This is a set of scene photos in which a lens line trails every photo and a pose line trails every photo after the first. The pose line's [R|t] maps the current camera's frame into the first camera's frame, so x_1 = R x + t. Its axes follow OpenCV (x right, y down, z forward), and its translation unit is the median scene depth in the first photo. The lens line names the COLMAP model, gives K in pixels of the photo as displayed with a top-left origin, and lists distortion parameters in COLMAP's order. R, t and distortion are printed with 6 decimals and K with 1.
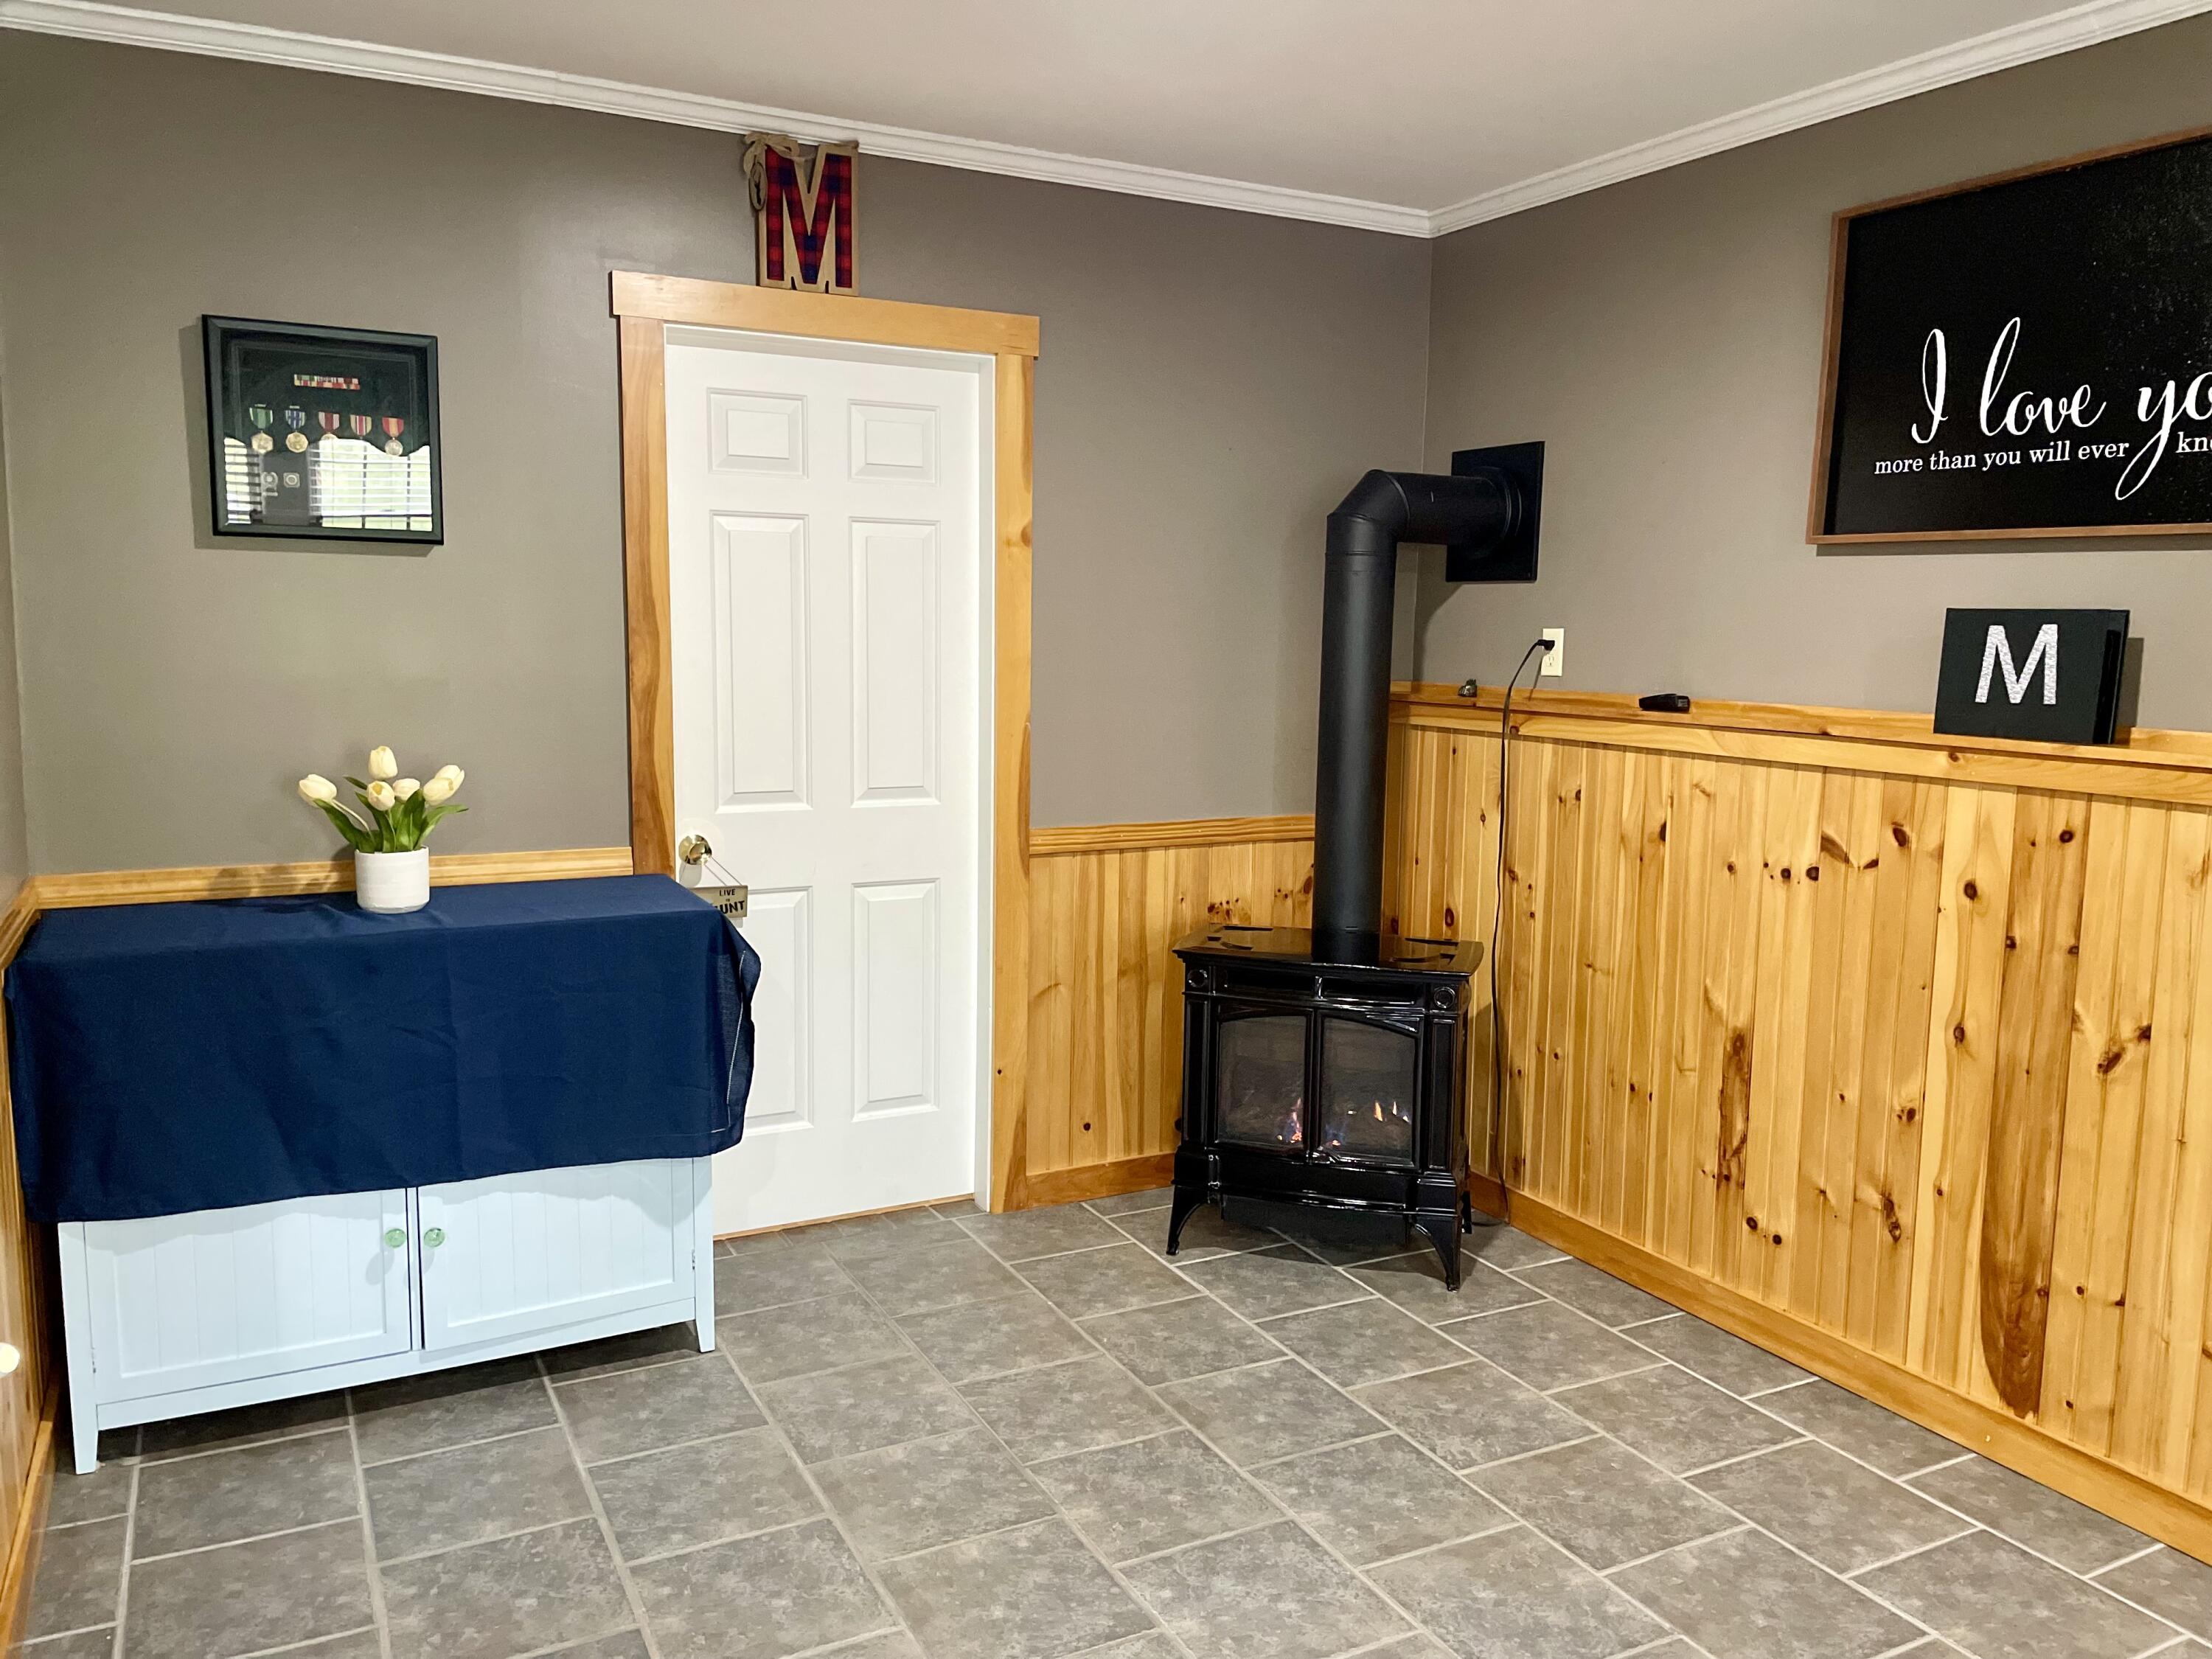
lens RADIAL K [[1685.1, 0, 1105.0], [0, 1685.1, 829.9], [0, 0, 1]] dist [0.072001, -0.077663]
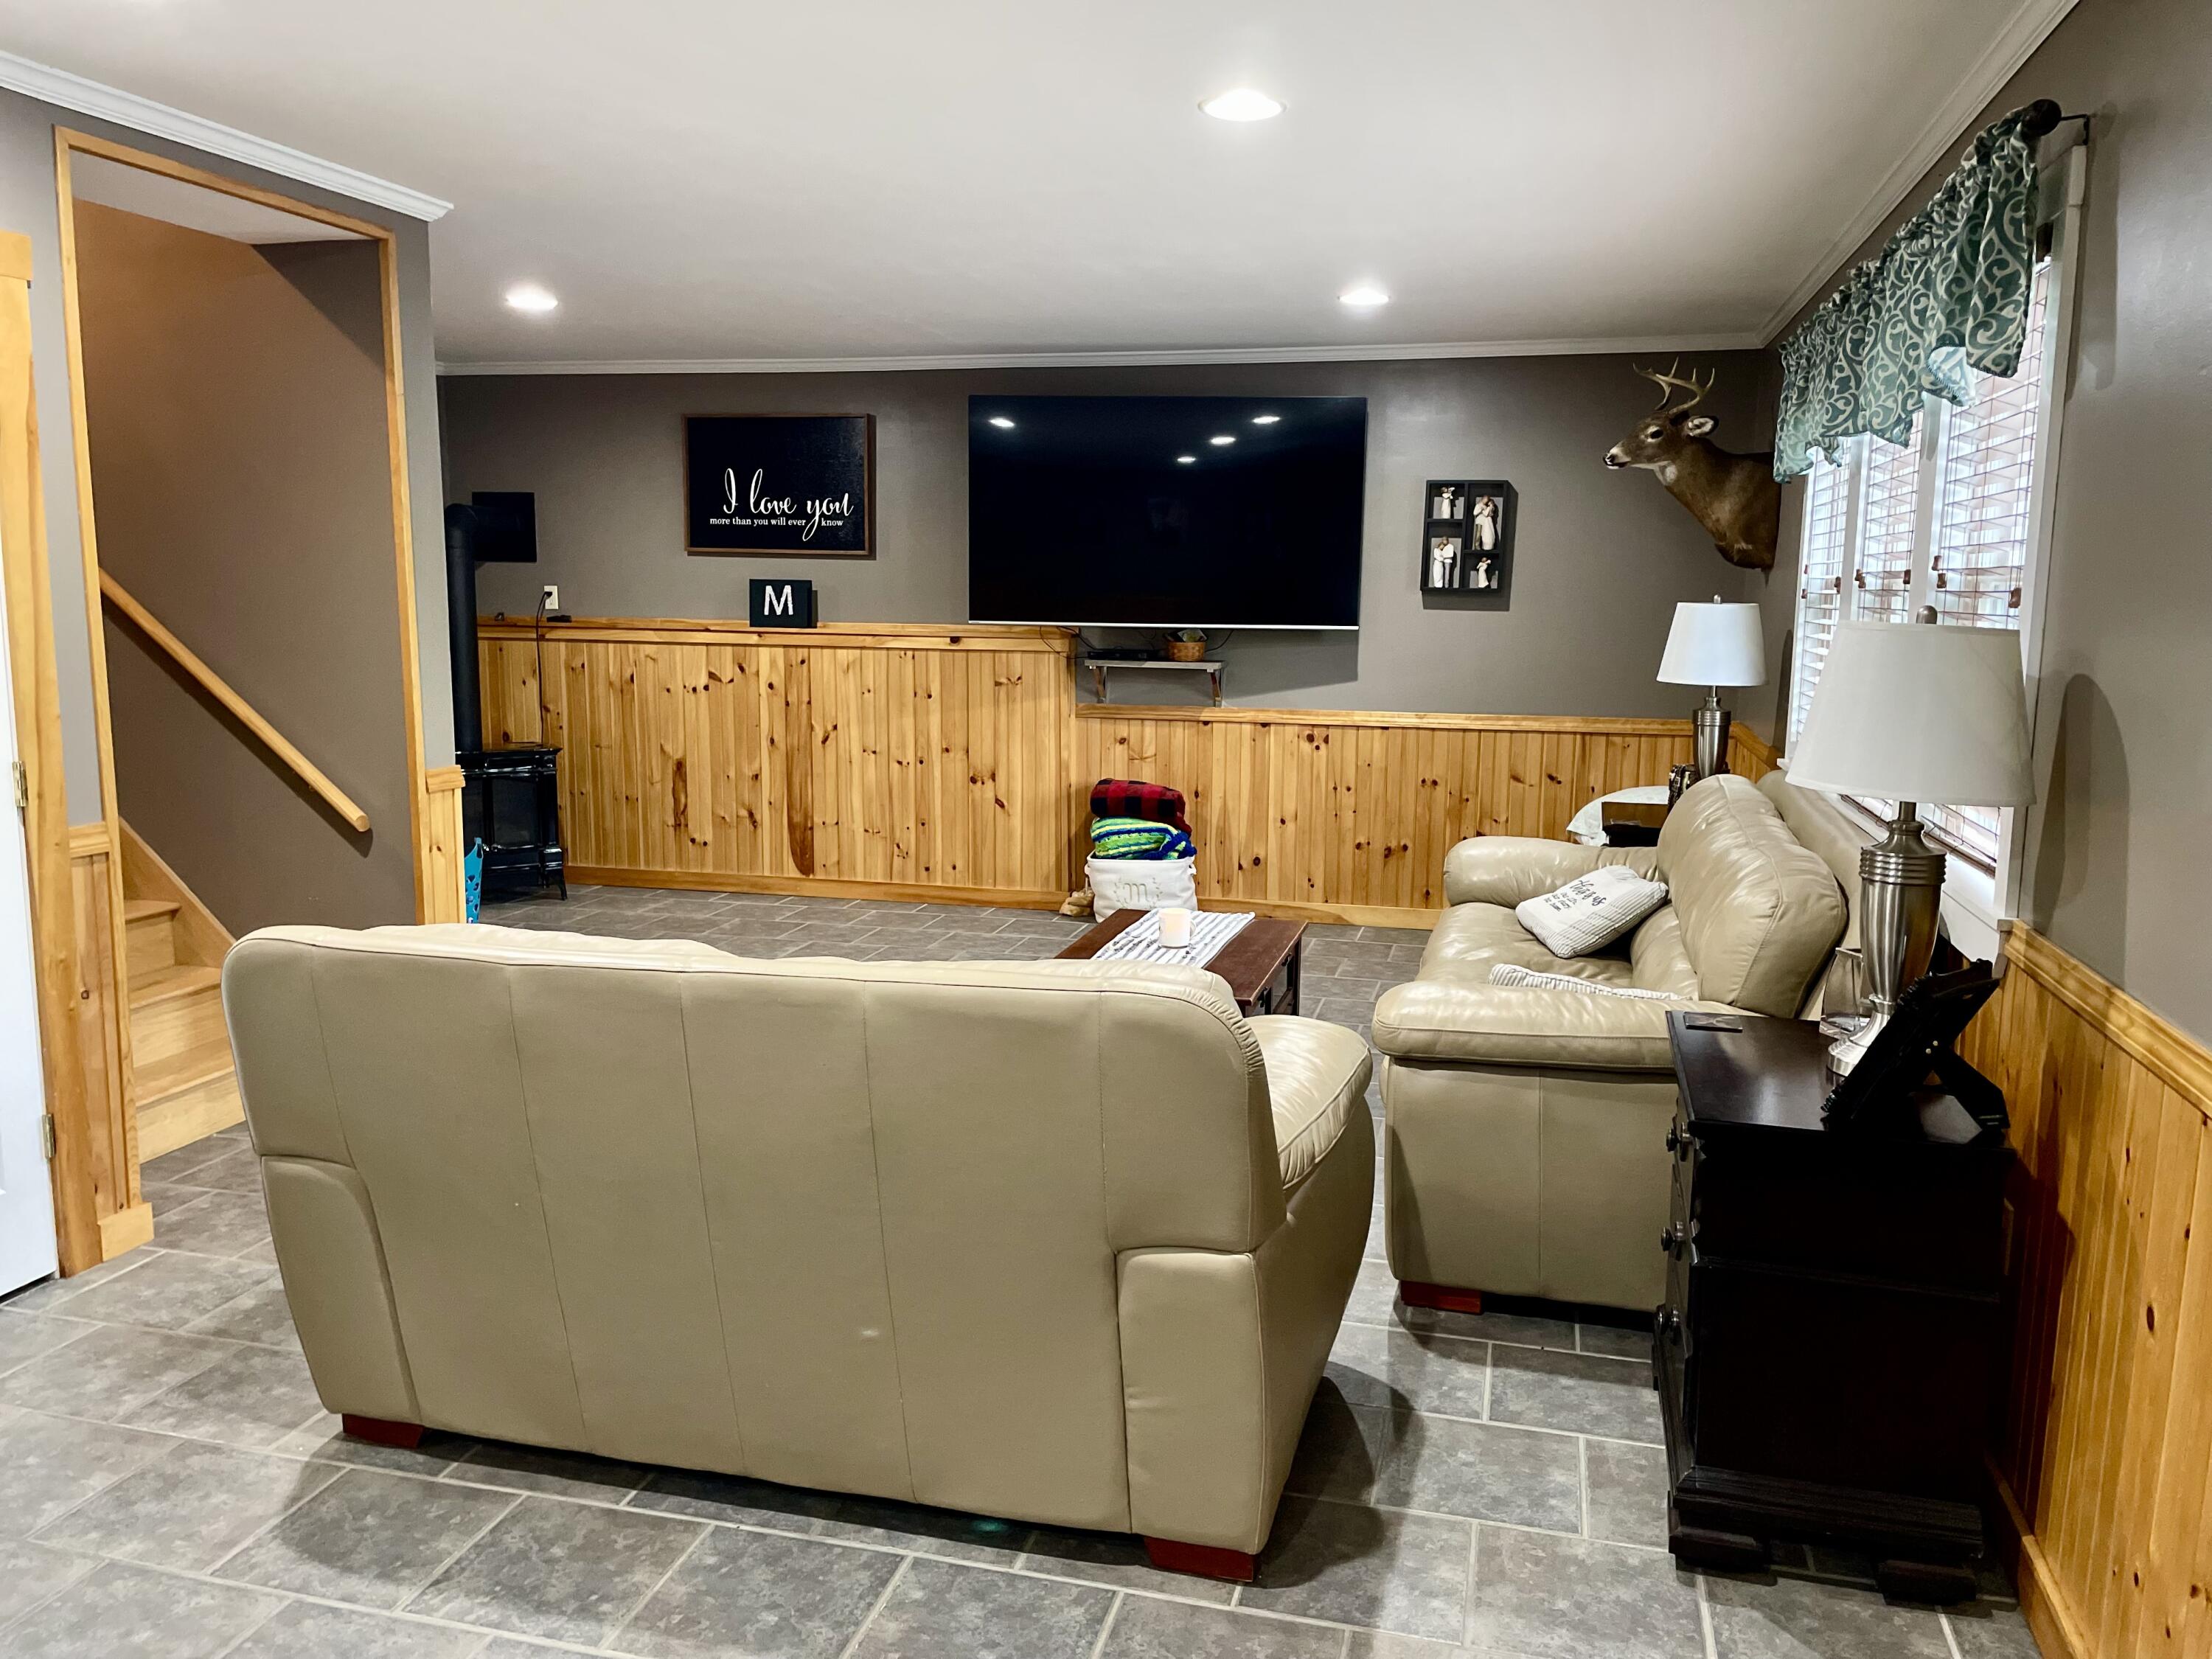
lens RADIAL K [[1685.1, 0, 1110.2], [0, 1685.1, 827.2], [0, 0, 1]] dist [0.072001, -0.077663]
pose [[0.672625, -0.115438, 0.730924, -0.993210], [0.094343, 0.993074, 0.070022, 0.109285], [-0.733945, 0.021859, 0.678857, -1.068362]]
